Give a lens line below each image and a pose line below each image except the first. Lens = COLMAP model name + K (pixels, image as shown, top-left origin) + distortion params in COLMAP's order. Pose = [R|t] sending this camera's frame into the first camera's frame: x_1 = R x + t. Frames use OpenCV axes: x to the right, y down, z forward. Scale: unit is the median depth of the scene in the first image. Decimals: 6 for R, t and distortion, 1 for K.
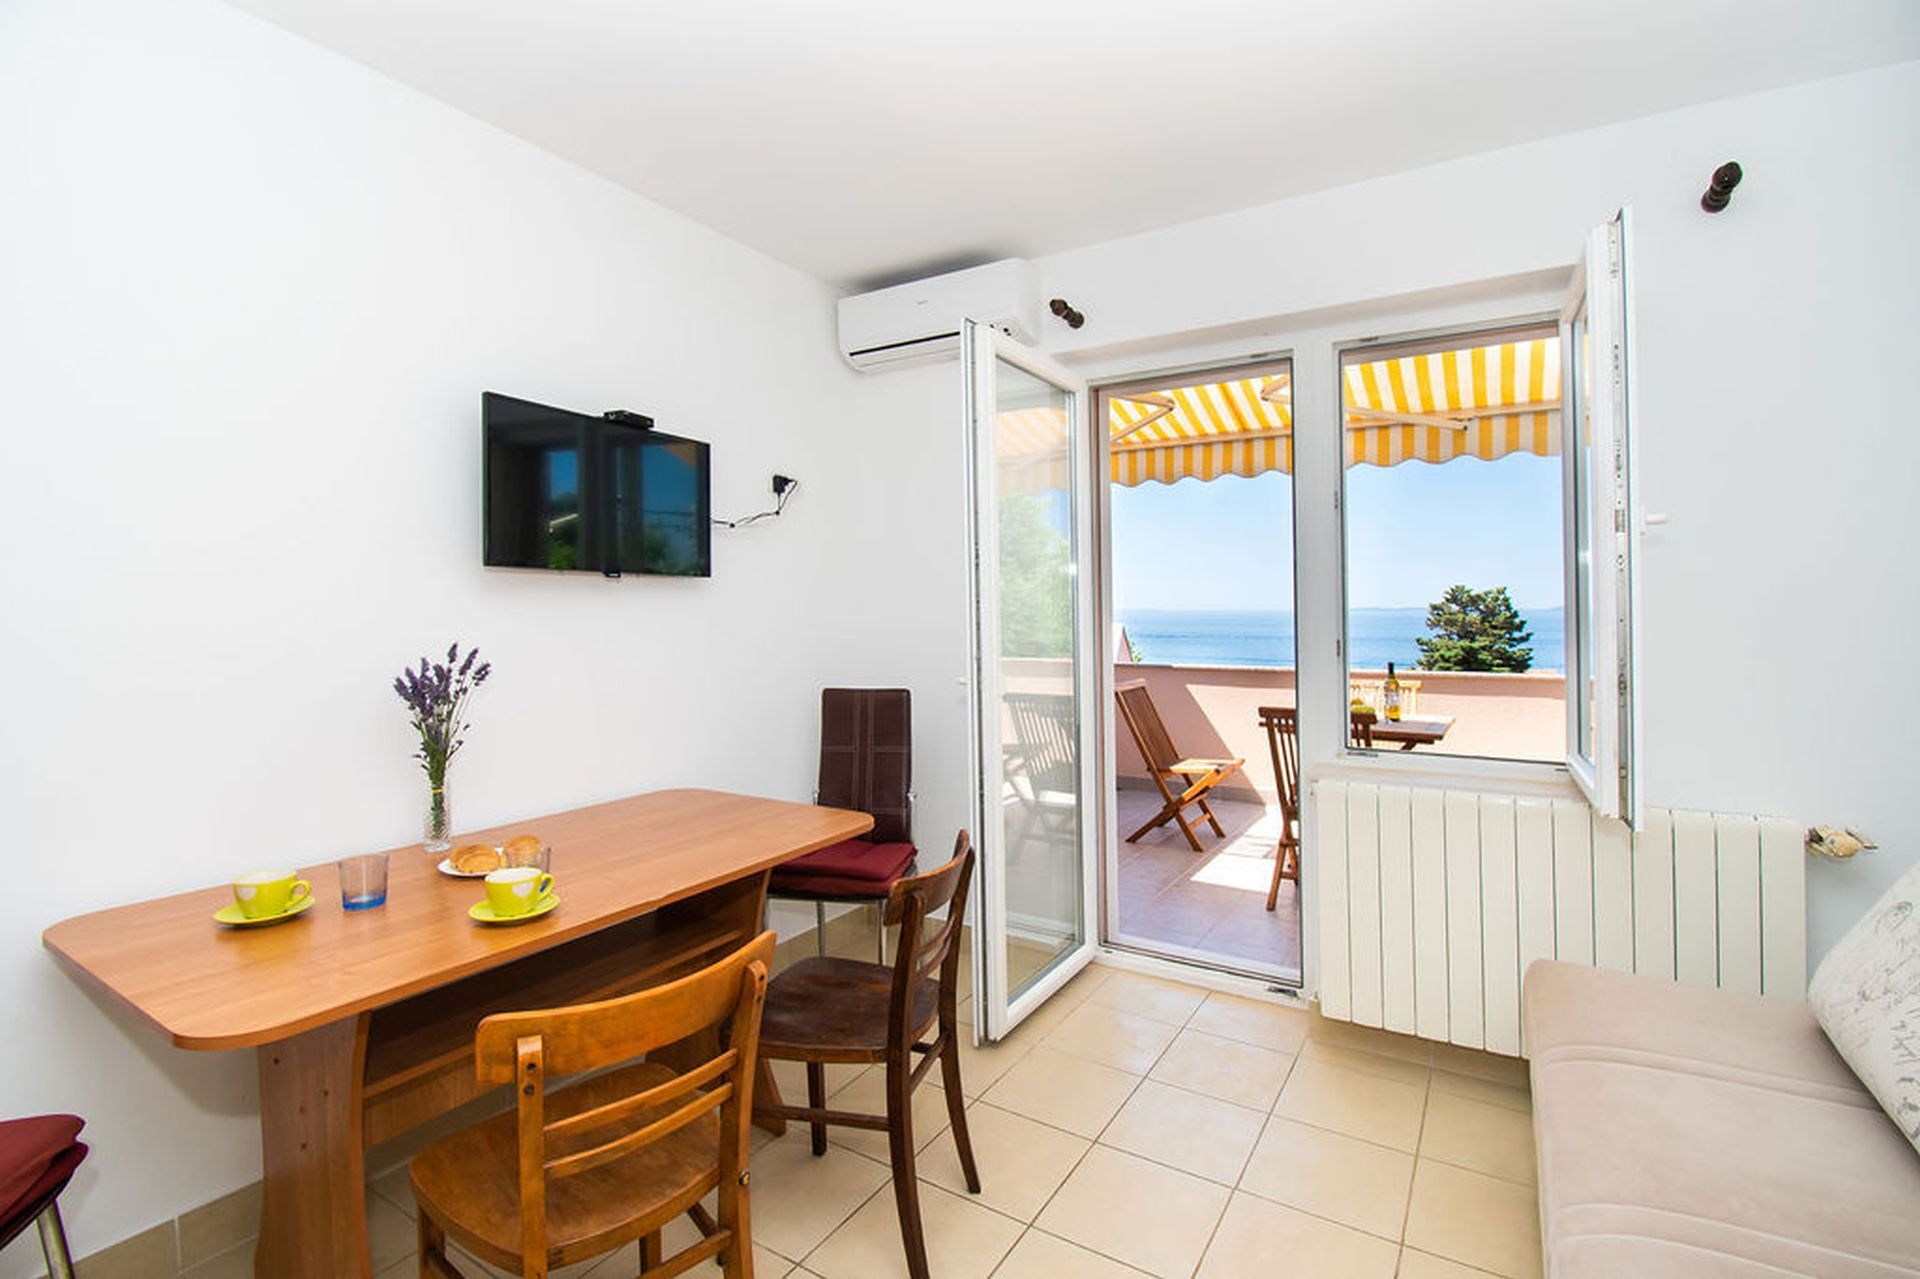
lens RADIAL K [[885.1, 0, 962.5], [0, 885.1, 623.2], [0, 0, 1]] dist [-0.001560, -0.004150]
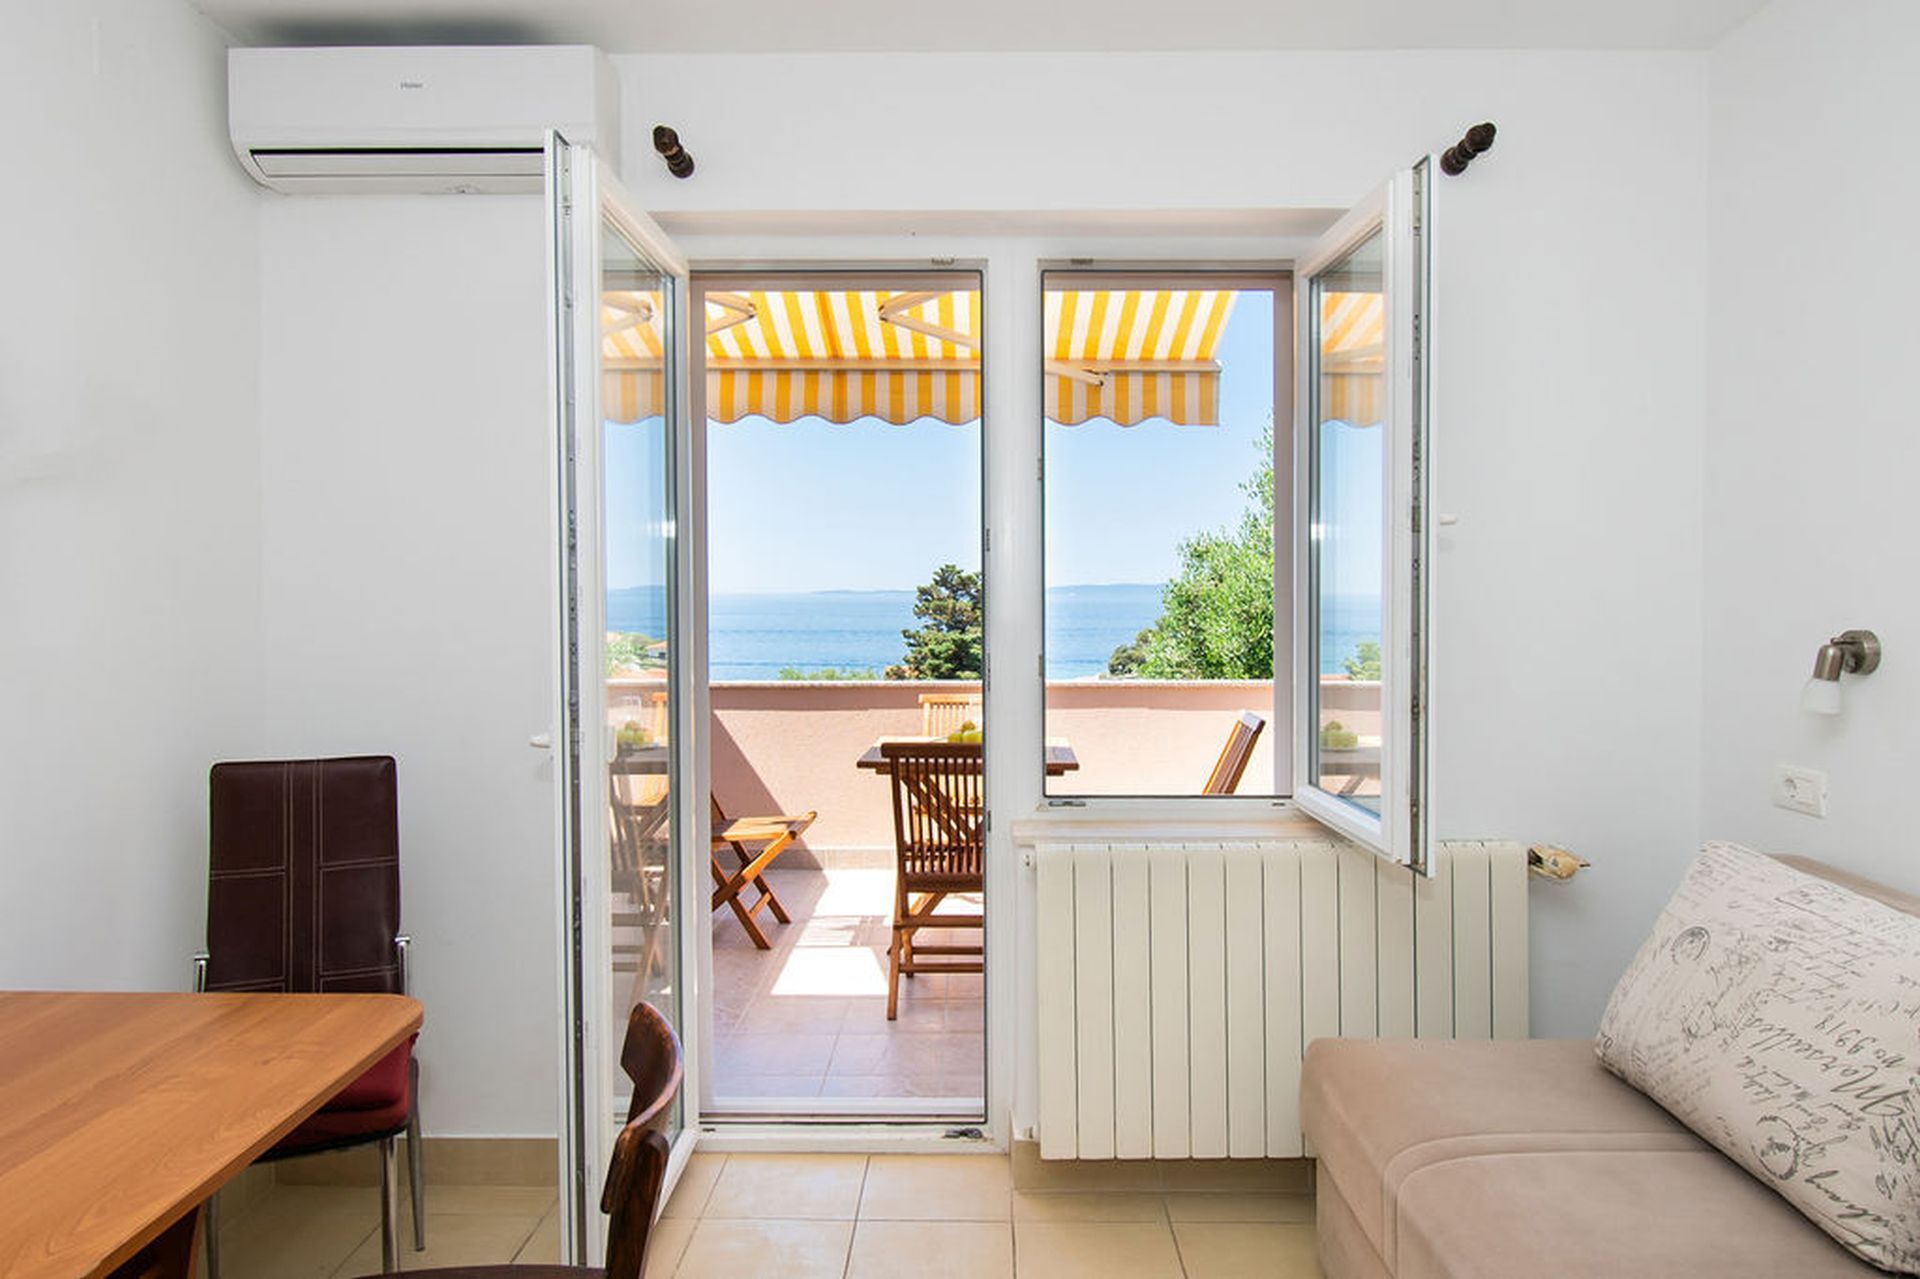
lens RADIAL K [[1233.4, 0, 964.9], [0, 1233.4, 623.1], [0, 0, 1]] dist [0.005564, -0.000306]
pose [[0.856326, -0.010947, 0.516320, -0.125706], [0.005670, 0.999914, 0.011796, -0.015440], [-0.516405, -0.007174, 0.856314, 0.097048]]
